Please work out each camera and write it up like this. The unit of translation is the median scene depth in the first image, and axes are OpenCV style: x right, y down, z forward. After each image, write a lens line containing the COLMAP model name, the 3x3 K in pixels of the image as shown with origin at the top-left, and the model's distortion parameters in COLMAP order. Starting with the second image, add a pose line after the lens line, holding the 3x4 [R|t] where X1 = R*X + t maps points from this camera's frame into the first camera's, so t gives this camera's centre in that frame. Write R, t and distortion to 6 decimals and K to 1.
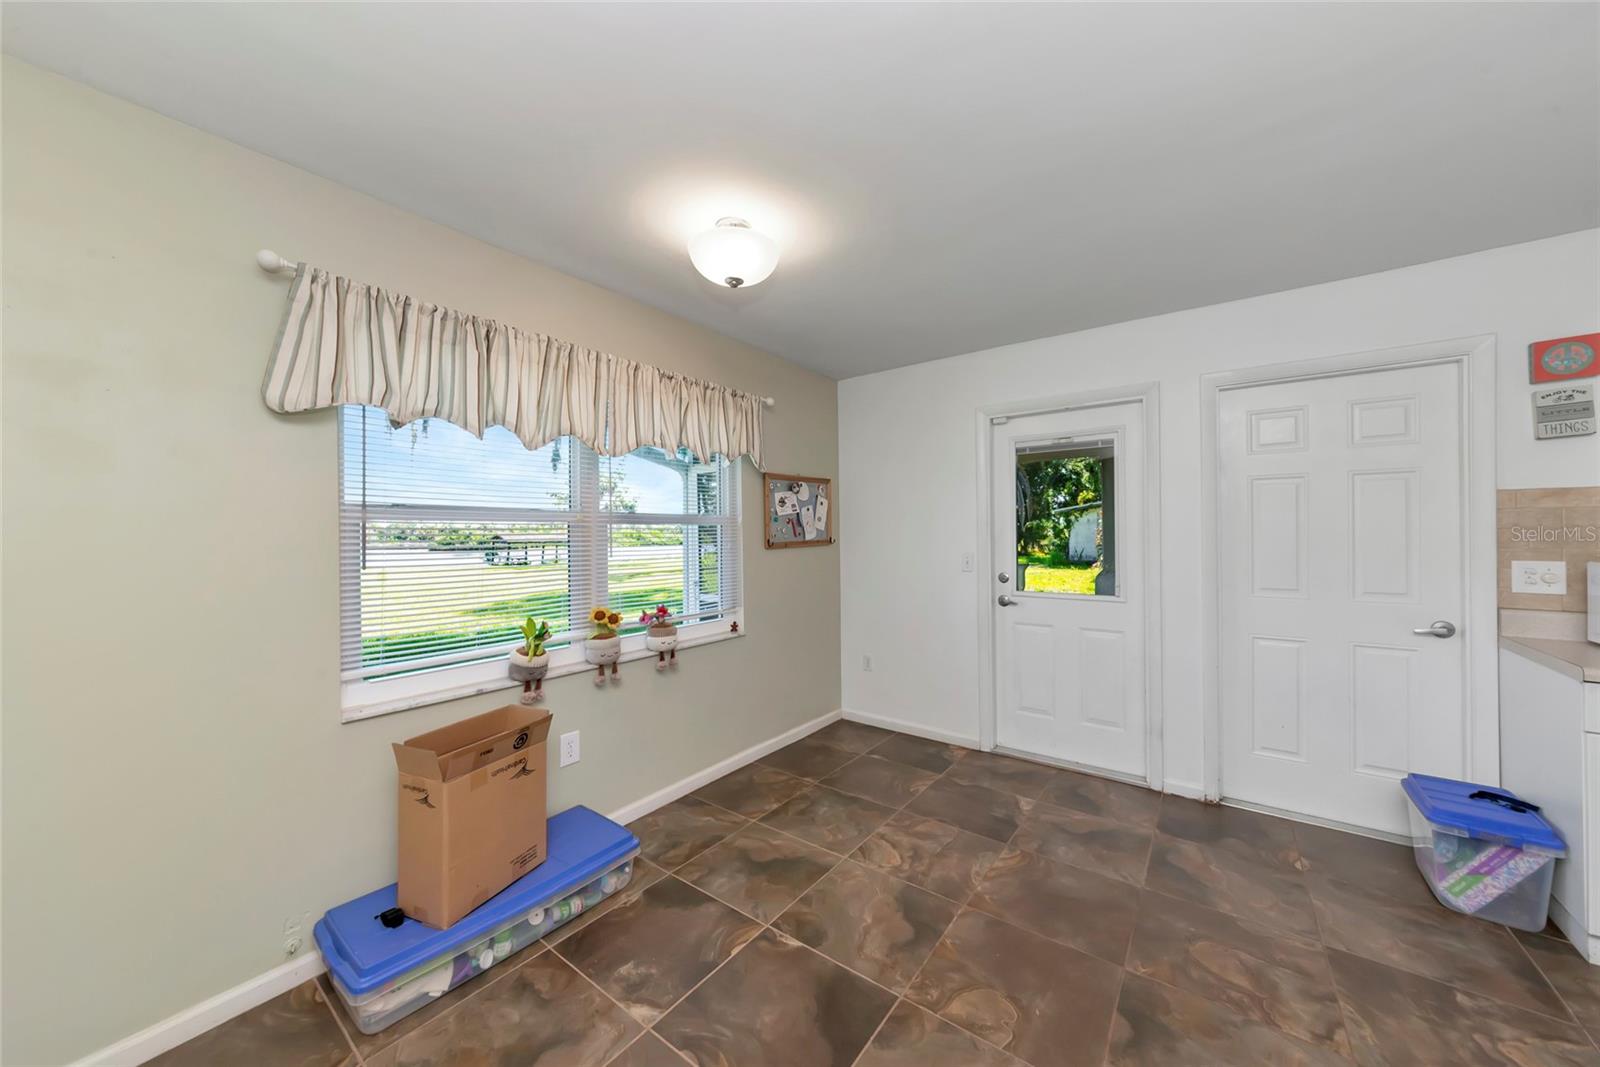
lens RADIAL K [[553.1, 0, 800.0], [0, 553.1, 533.5], [0, 0, 1]] dist [0.000261, 0.000205]
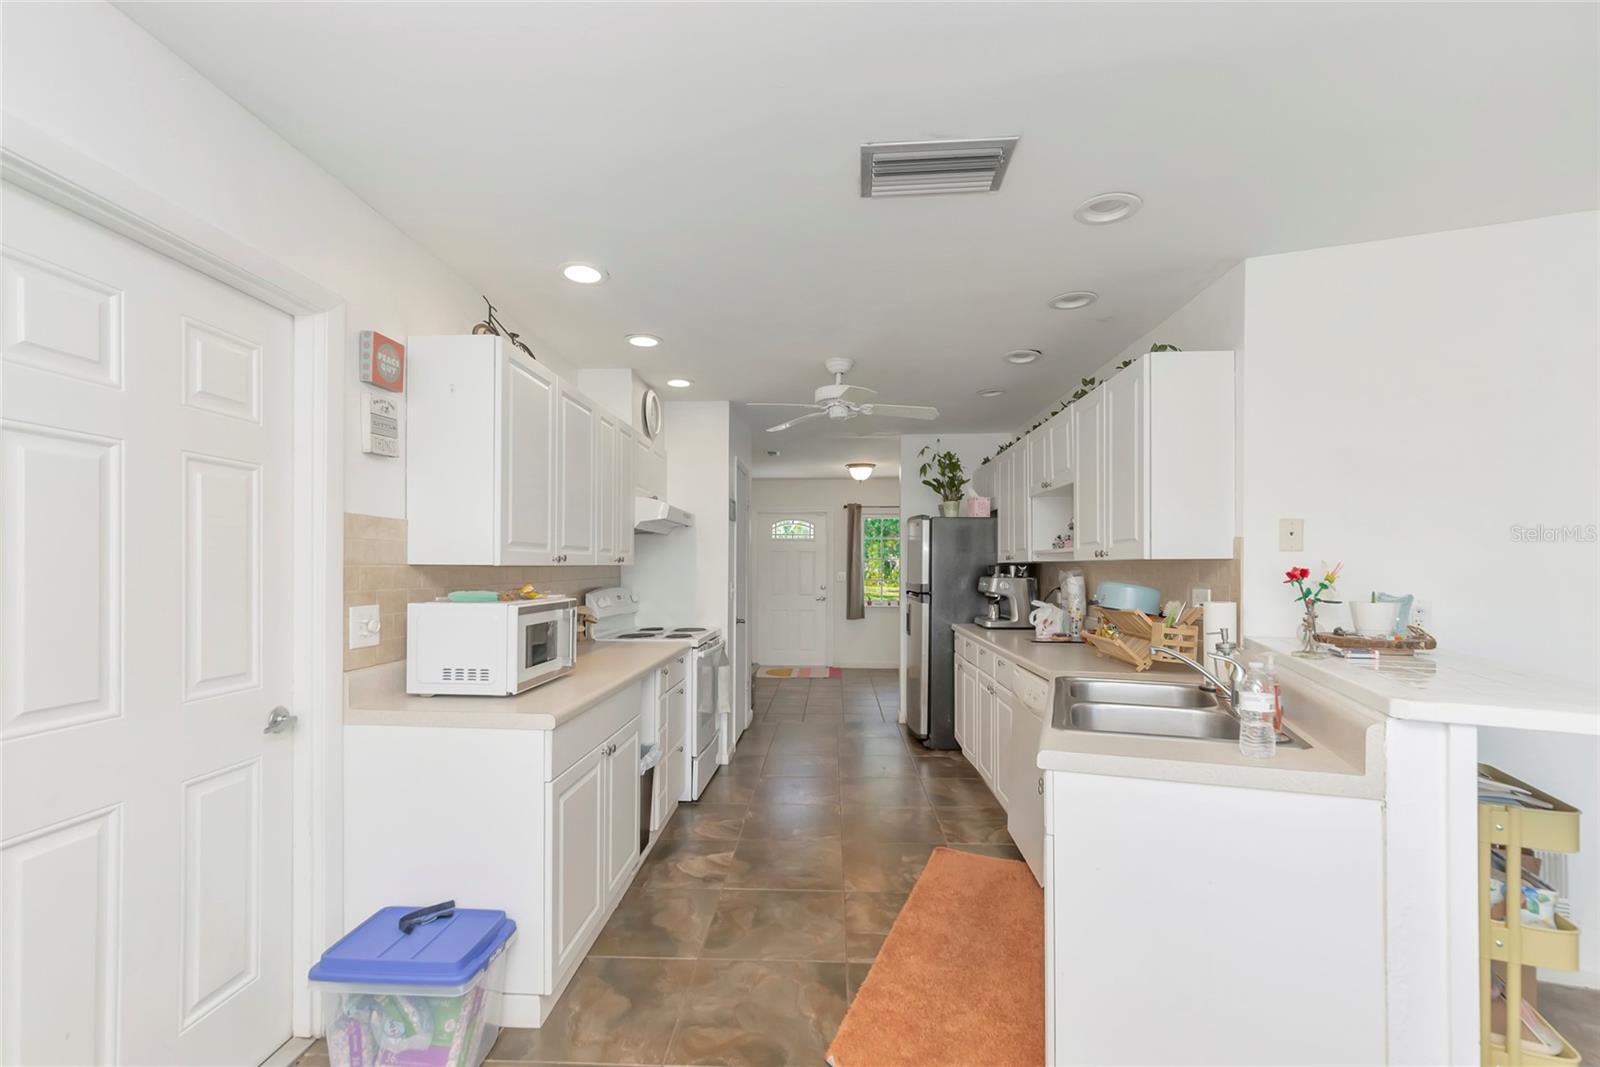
lens RADIAL K [[681.2, 0, 792.4], [0, 681.2, 568.1], [0, 0, 1]] dist [-0.003326, -0.000367]
pose [[-0.549979, 0.004726, 0.835165, 0.215462], [0.001407, 0.999988, -0.004732, 0.001471], [-0.835177, -0.001428, -0.549979, 1.237572]]
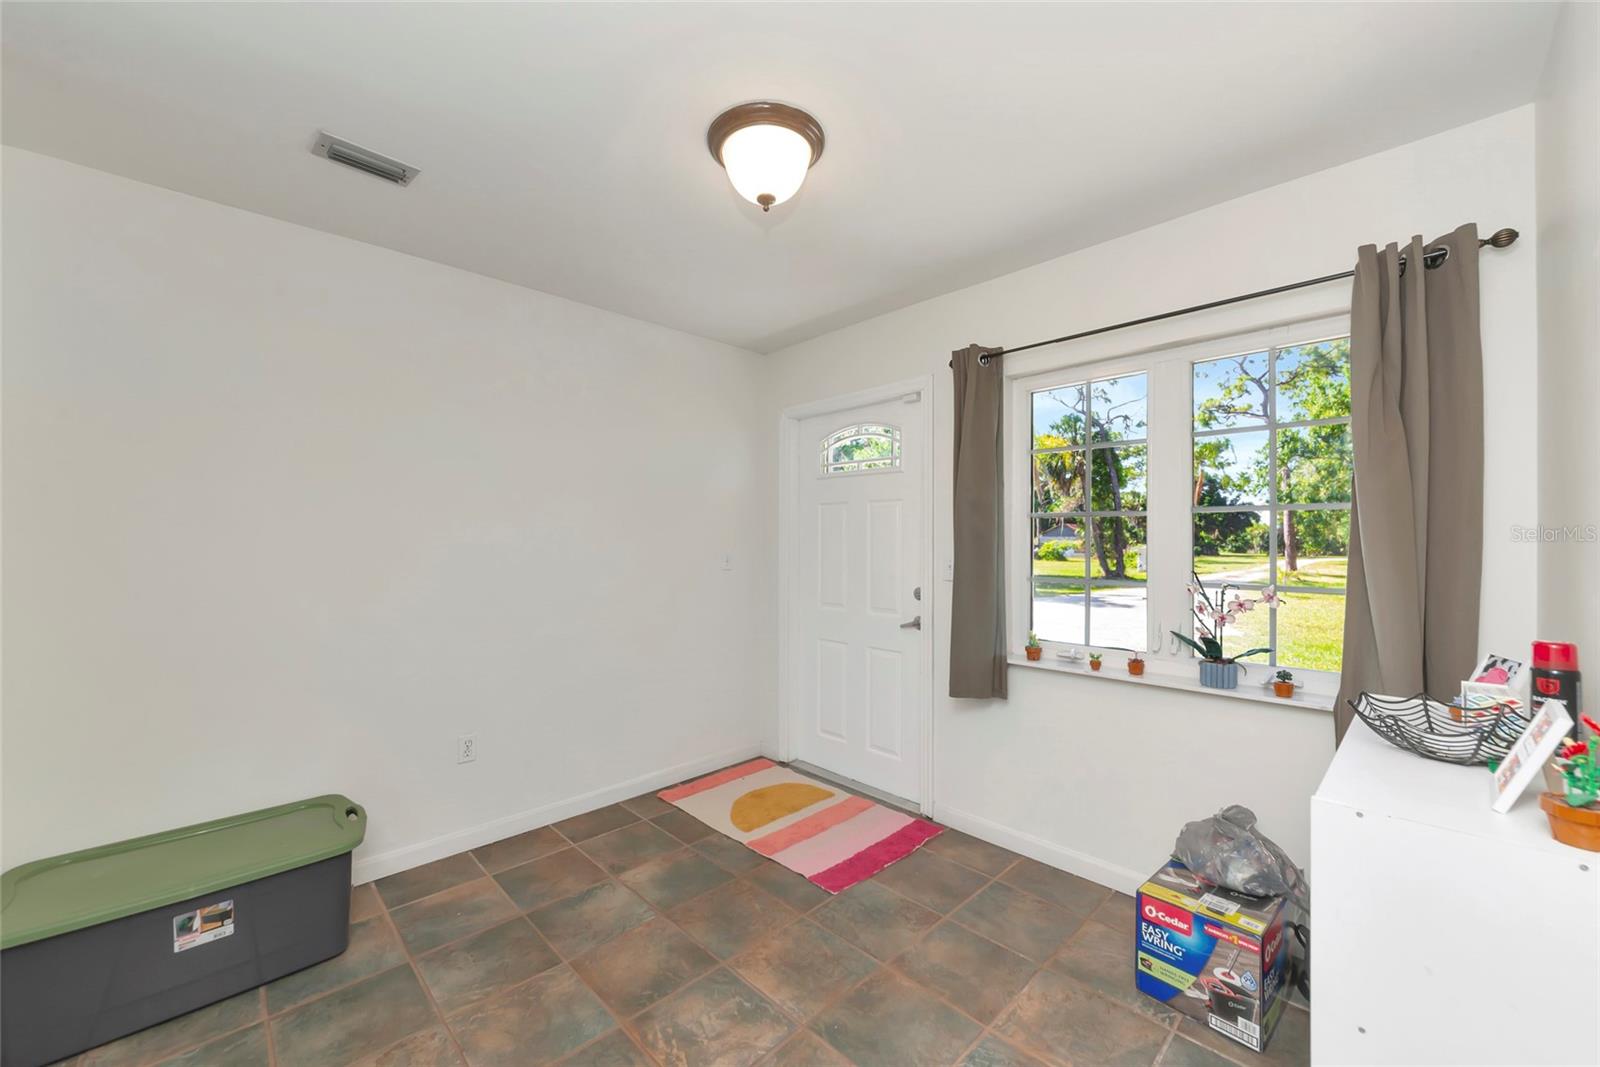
lens RADIAL K [[606.3, 0, 802.7], [0, 606.3, 540.4], [0, 0, 1]] dist [-0.007659, -0.000210]
pose [[0.156331, 0.011313, 0.987640, 2.533618], [-0.004676, 0.999932, -0.010714, -0.006312], [-0.987694, -0.002944, 0.156373, -1.601878]]
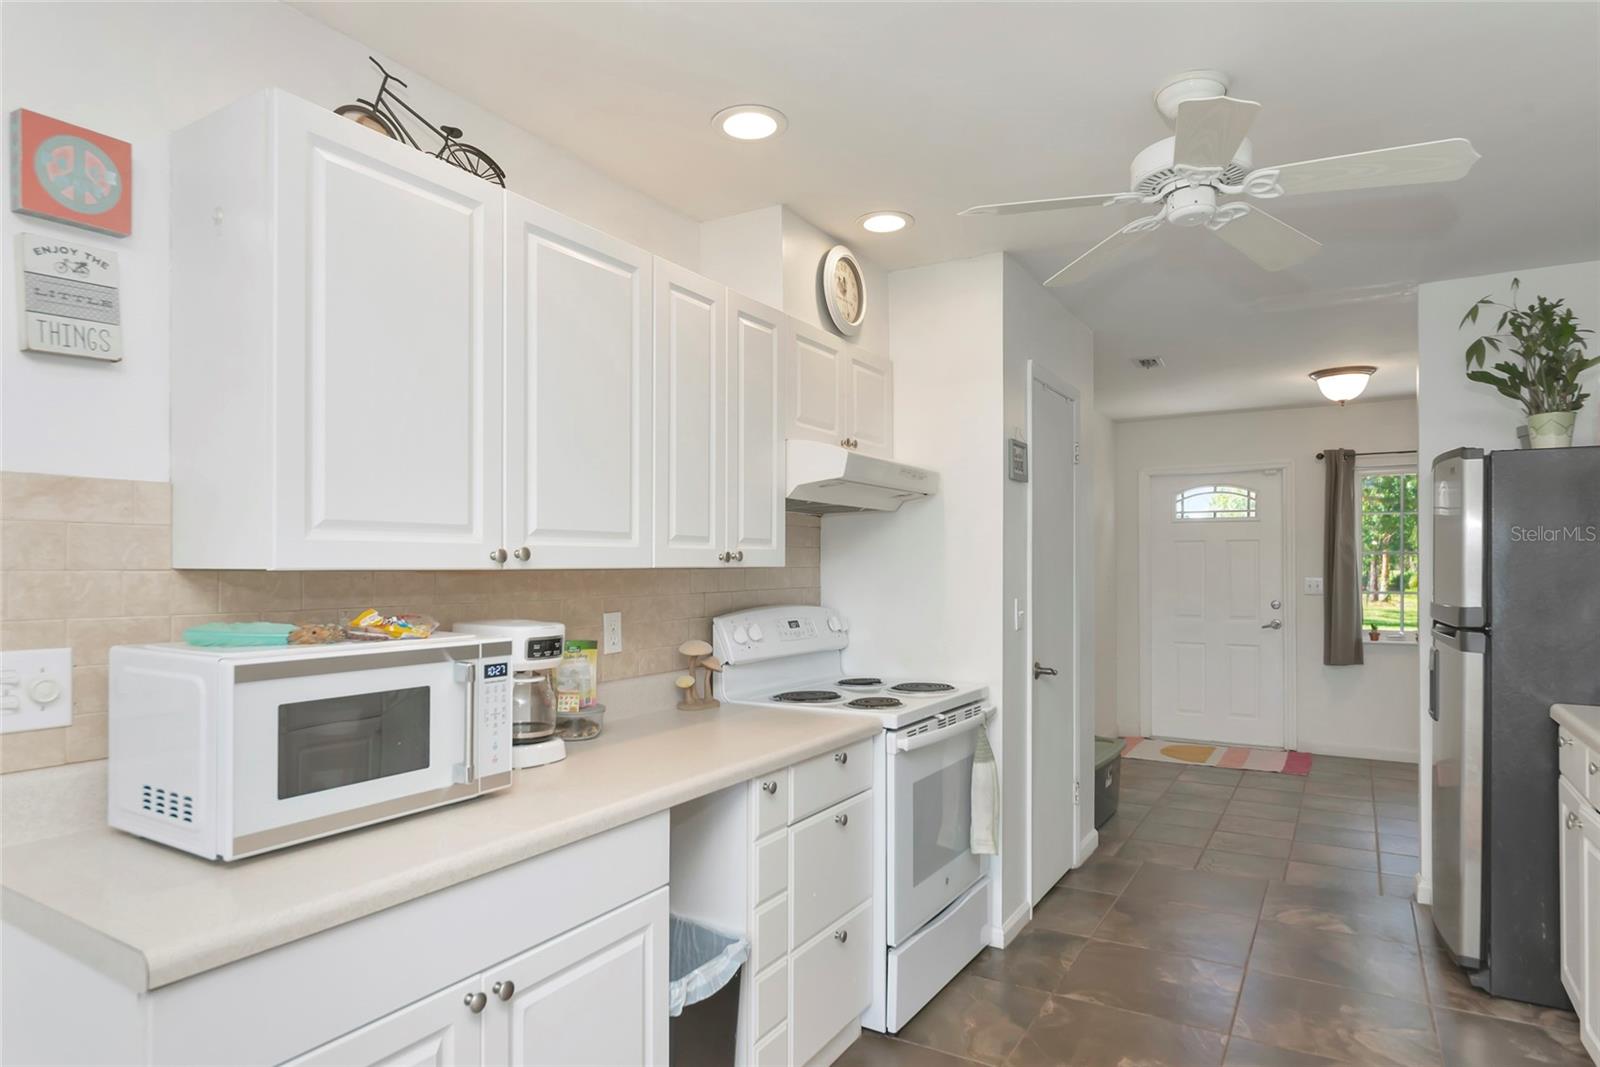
lens RADIAL K [[912.7, 0, 791.4], [0, 912.7, 563.6], [0, 0, 1]] dist [-0.000727, -0.003584]
pose [[-0.089513, 0.012067, 0.995913, 0.743841], [0.001726, 0.999927, -0.011961, -0.005867], [-0.995984, 0.000648, -0.089527, 0.599877]]
